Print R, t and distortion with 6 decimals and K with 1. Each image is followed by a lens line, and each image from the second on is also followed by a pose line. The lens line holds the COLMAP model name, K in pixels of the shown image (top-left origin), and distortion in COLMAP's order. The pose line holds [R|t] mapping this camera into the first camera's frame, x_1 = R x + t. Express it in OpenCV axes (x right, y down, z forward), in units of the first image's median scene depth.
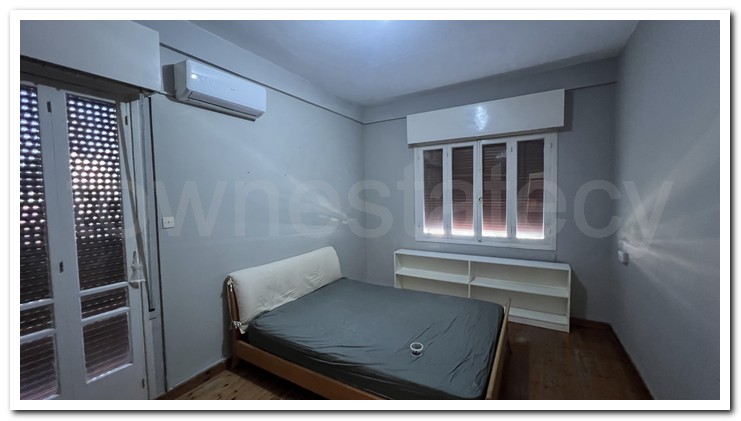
lens RADIAL K [[282.9, 0, 369.2], [0, 282.9, 204.8], [0, 0, 1]] dist [-0.003728, 0.001441]
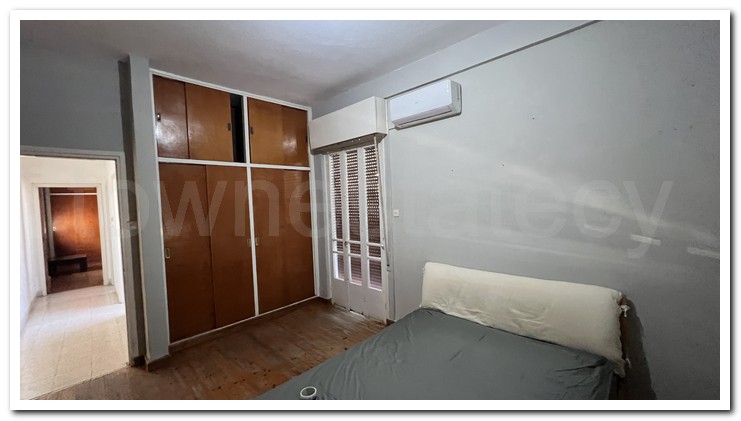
lens RADIAL K [[282.9, 0, 371.4], [0, 282.9, 209.0], [0, 0, 1]] dist [-0.003728, 0.001441]
pose [[-0.242345, 0.057485, -0.968486, 0.802359], [0.007130, 0.998322, 0.057472, -0.048088], [0.970164, 0.007022, -0.242348, 1.275591]]
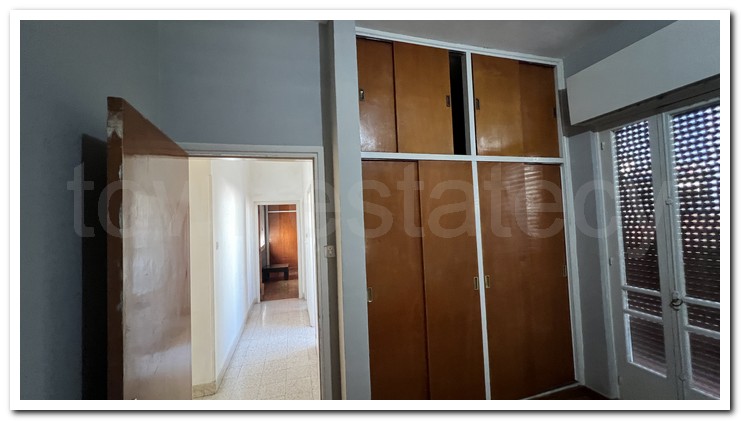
lens RADIAL K [[282.9, 0, 367.4], [0, 282.9, 210.7], [0, 0, 1]] dist [-0.003728, 0.001441]
pose [[-0.698495, 0.013244, -0.715492, 0.552434], [0.022702, 0.999736, -0.003658, -0.035463], [0.715255, -0.018799, -0.698611, 0.887929]]
